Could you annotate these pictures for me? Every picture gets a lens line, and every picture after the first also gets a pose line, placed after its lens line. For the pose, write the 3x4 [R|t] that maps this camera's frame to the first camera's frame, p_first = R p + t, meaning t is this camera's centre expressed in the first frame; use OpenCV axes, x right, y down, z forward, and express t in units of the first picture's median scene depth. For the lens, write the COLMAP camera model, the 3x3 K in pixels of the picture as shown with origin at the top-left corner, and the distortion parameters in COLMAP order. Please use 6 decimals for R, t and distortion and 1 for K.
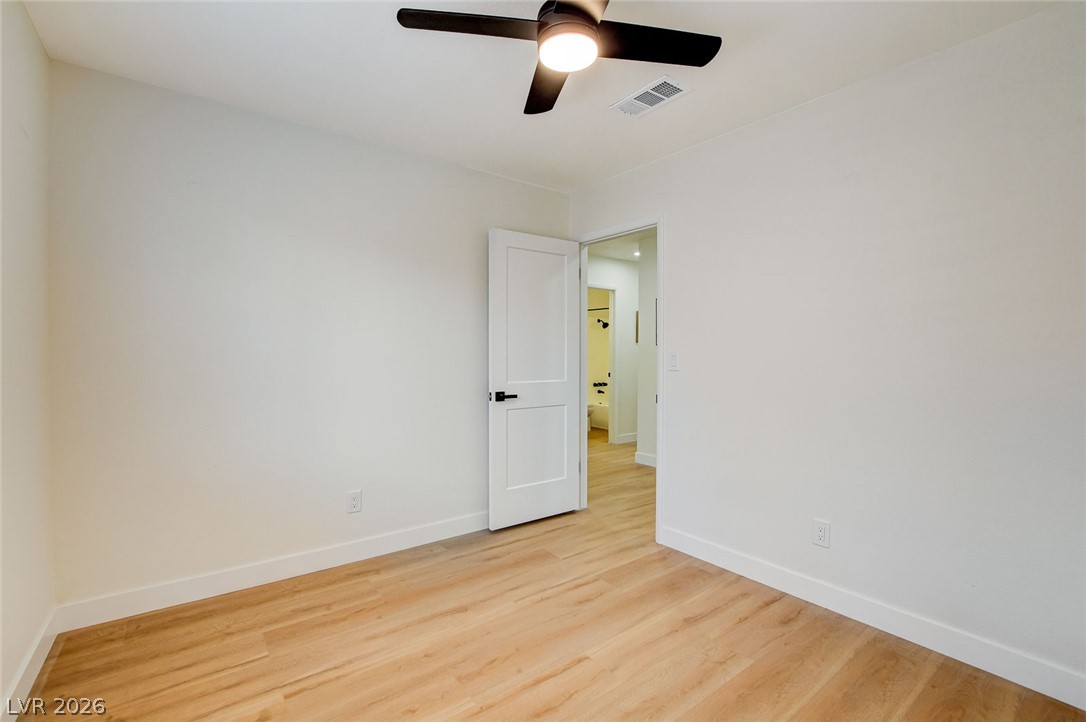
lens RADIAL K [[478.5, 0, 543.0], [0, 478.5, 361.0], [0, 0, 1]] dist [-0.015614, 0.000175]
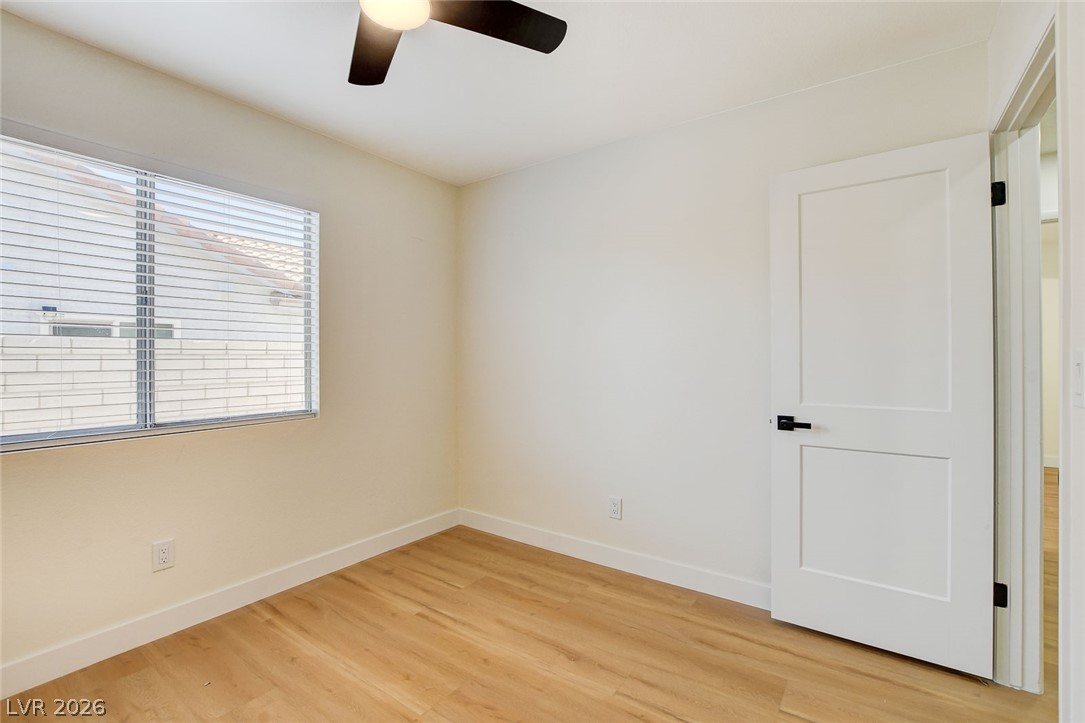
lens RADIAL K [[481.1, 0, 543.6], [0, 481.1, 353.3], [0, 0, 1]] dist [-0.021356, 0.001099]
pose [[0.297976, -0.013109, -0.954483, 0.637616], [-0.016292, 0.999690, -0.018817, -0.007266], [0.954434, 0.021158, 0.297670, 0.676972]]
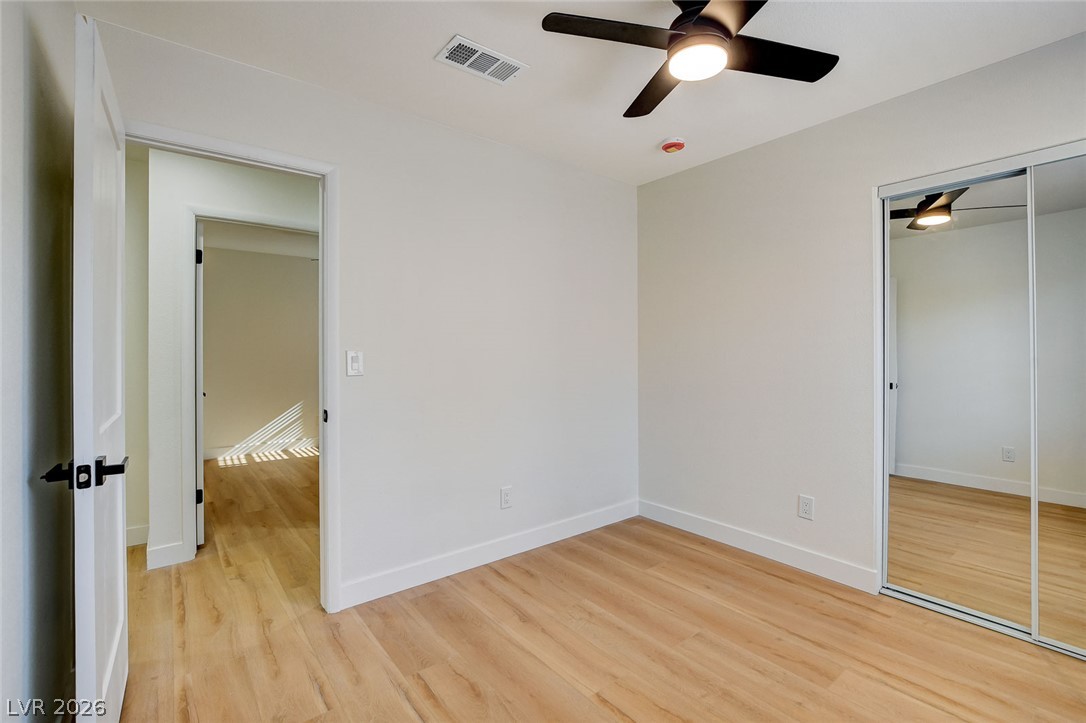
lens RADIAL K [[481.5, 0, 544.1], [0, 481.5, 353.3], [0, 0, 1]] dist [-0.021356, 0.001099]
pose [[-0.012821, -0.010238, 0.999865, -0.662036], [0.022720, 0.999686, 0.010527, -0.021209], [-0.999660, 0.022852, -0.012584, 0.919625]]
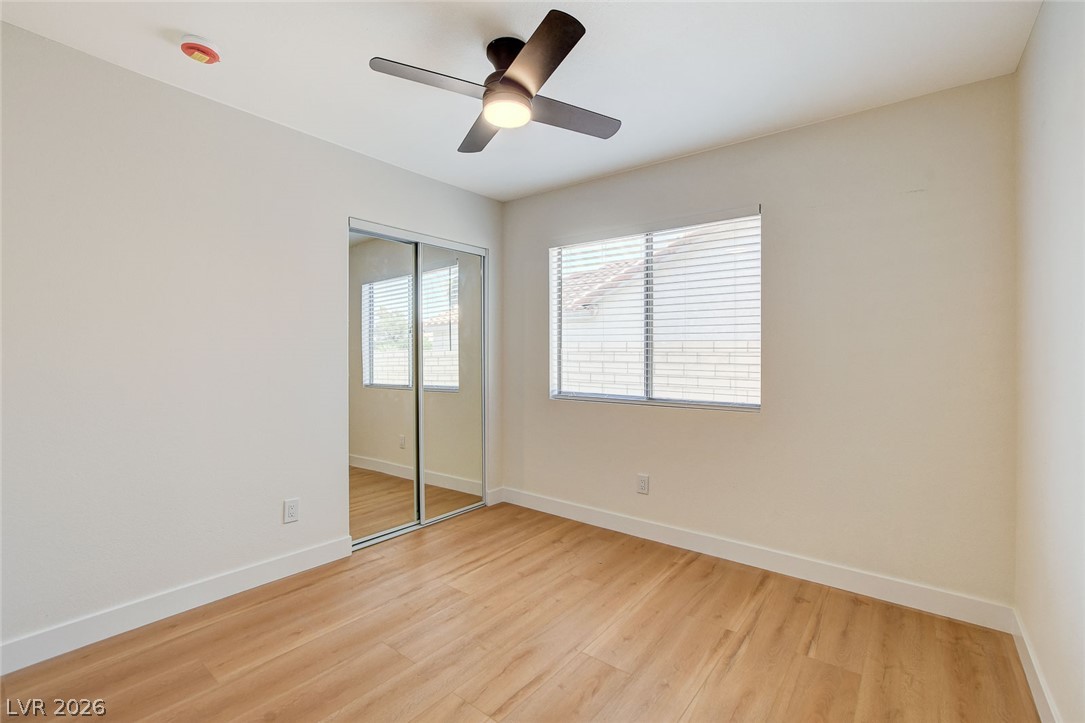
lens RADIAL K [[481.1, 0, 543.6], [0, 481.1, 353.3], [0, 0, 1]] dist [-0.021356, 0.001099]
pose [[-0.968596, -0.009064, -0.248473, 0.183735], [-0.014001, 0.999738, 0.018111, -0.028007], [0.248244, 0.021021, -0.968469, 1.529555]]
